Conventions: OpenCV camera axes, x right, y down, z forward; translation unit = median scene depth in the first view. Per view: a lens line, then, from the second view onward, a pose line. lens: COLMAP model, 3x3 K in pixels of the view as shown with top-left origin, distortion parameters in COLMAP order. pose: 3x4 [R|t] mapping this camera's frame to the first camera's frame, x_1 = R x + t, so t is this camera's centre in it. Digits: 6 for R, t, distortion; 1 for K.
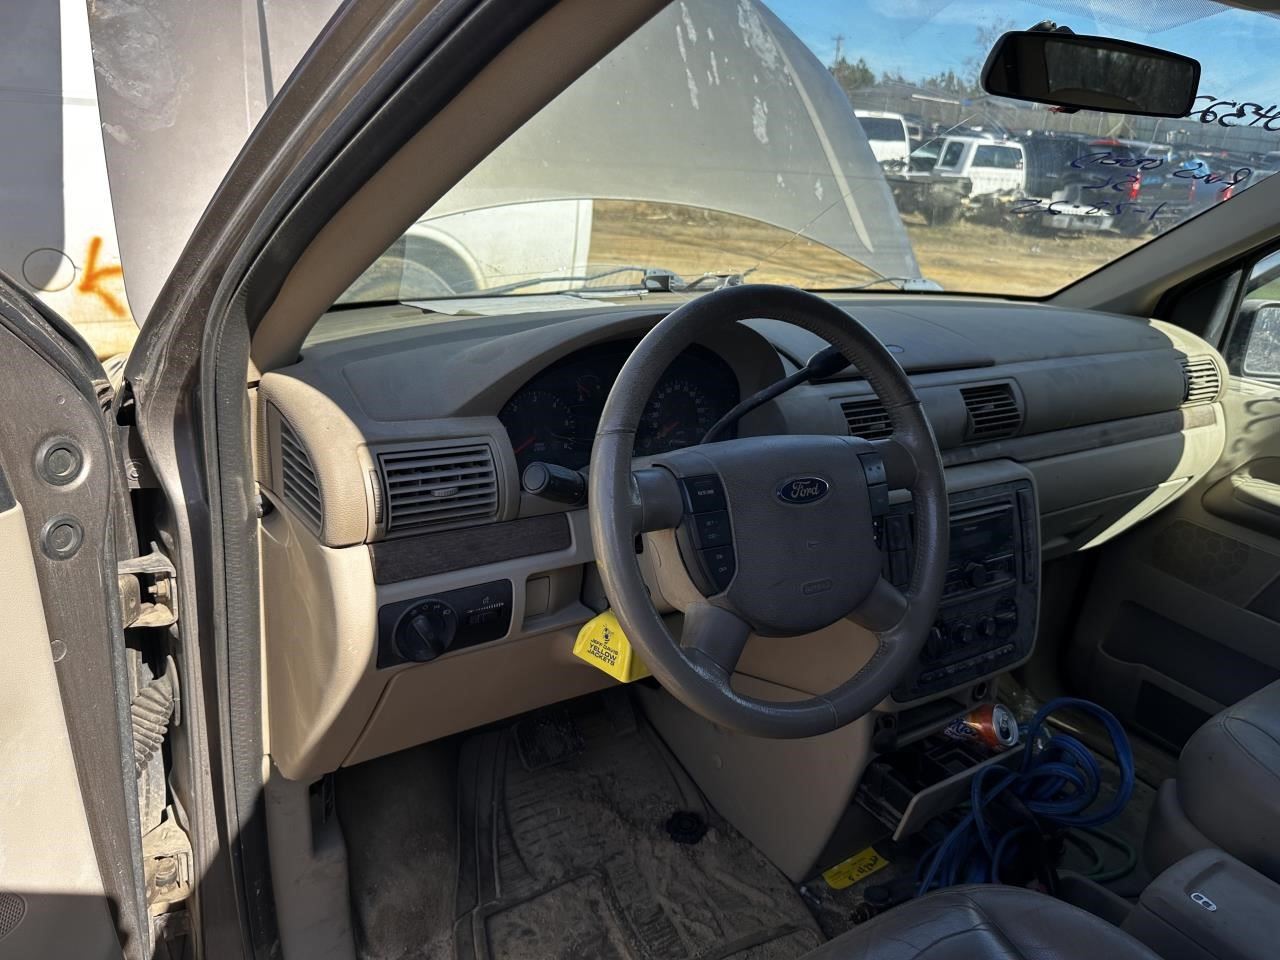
lens RADIAL K [[958.6, 0, 640.0], [0, 958.6, 480.0], [0, 0, 1]] dist [0.054660, -0.096644]
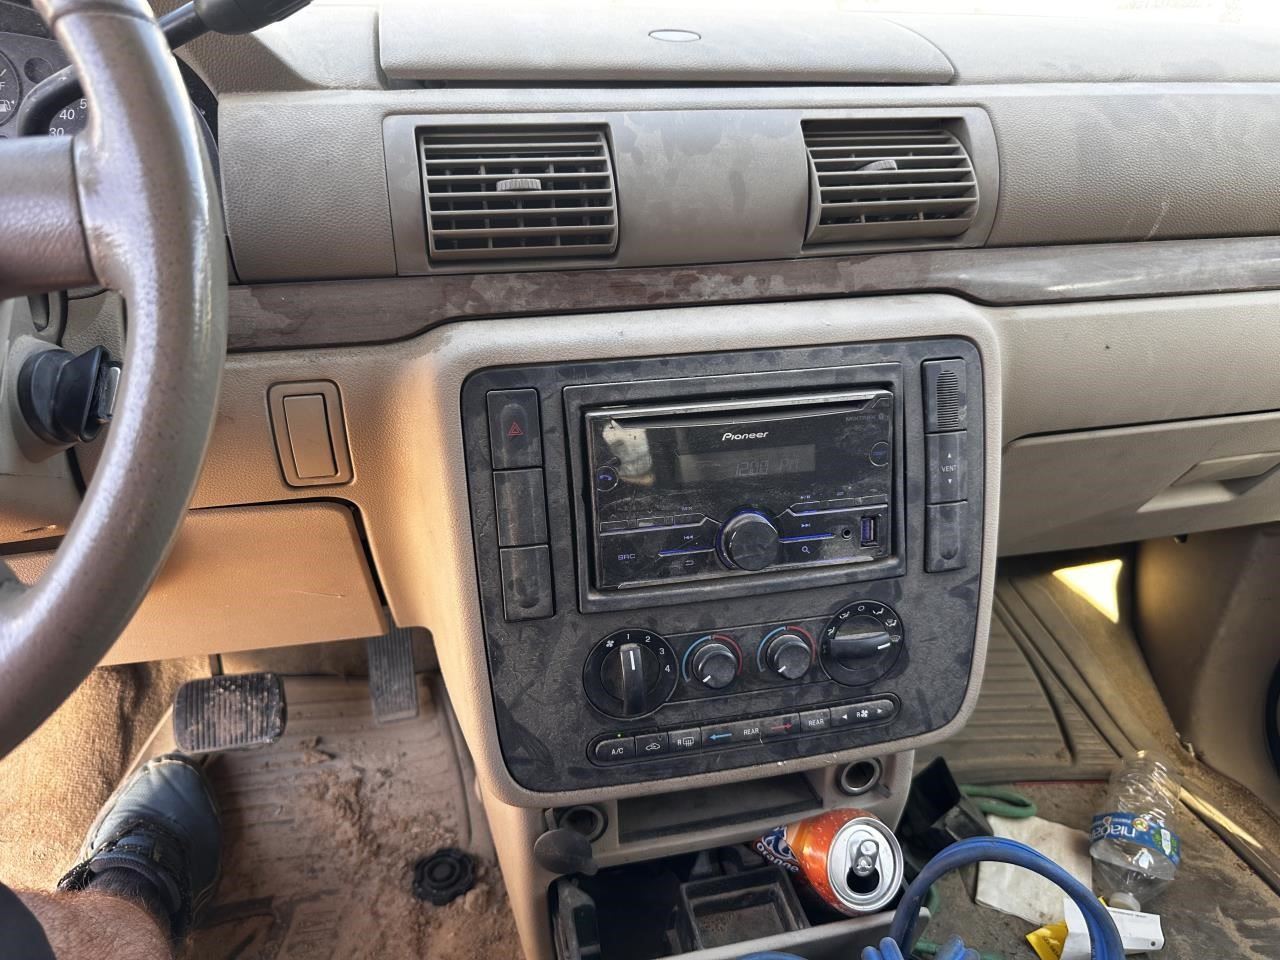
lens RADIAL K [[958.6, 0, 640.0], [0, 958.6, 480.0], [0, 0, 1]] dist [0.054660, -0.096644]
pose [[0.930740, 0.095131, -0.353091, 0.426842], [-0.060309, 0.992280, 0.108370, 0.024520], [0.360674, -0.079570, 0.929292, 0.542980]]
